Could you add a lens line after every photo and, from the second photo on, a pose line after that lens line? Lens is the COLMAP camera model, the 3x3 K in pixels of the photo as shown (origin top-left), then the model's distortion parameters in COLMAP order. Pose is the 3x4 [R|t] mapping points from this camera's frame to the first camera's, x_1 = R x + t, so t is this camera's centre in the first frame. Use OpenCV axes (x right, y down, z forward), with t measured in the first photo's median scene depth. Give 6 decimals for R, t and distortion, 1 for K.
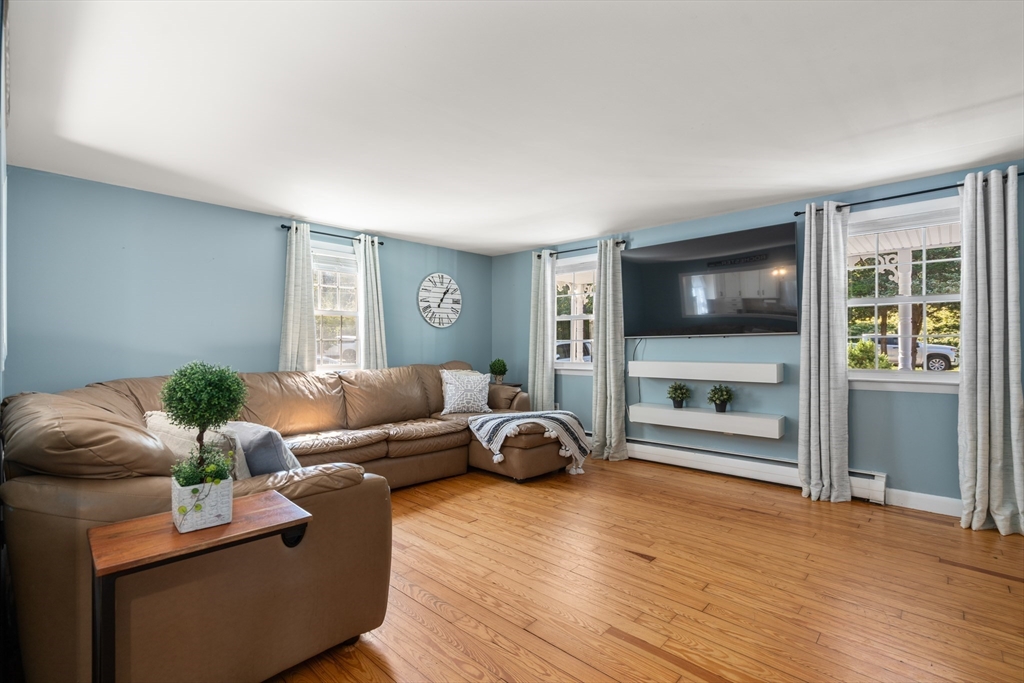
lens RADIAL K [[466.1, 0, 508.8], [0, 466.1, 358.2], [0, 0, 1]] dist [-0.006946, 0.003125]
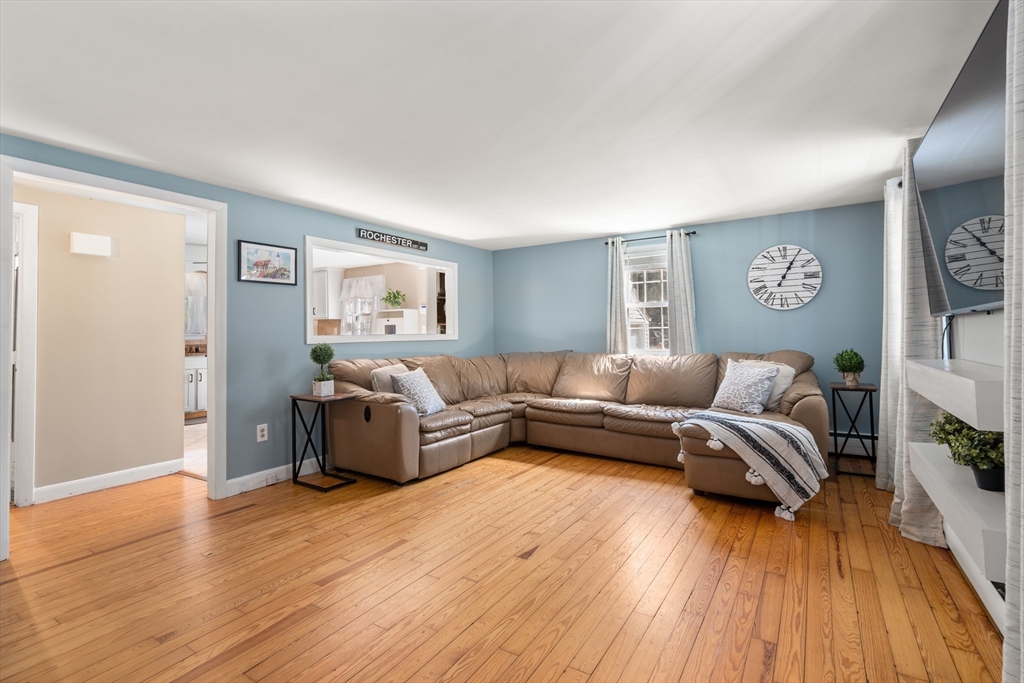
lens RADIAL K [[466.1, 0, 510.0], [0, 466.1, 334.8], [0, 0, 1]] dist [-0.006946, 0.003125]
pose [[0.192453, 0.000602, -0.981306, 0.749393], [-0.015143, 0.999883, -0.002357, -0.015272], [0.981189, 0.015314, 0.192439, 0.469280]]
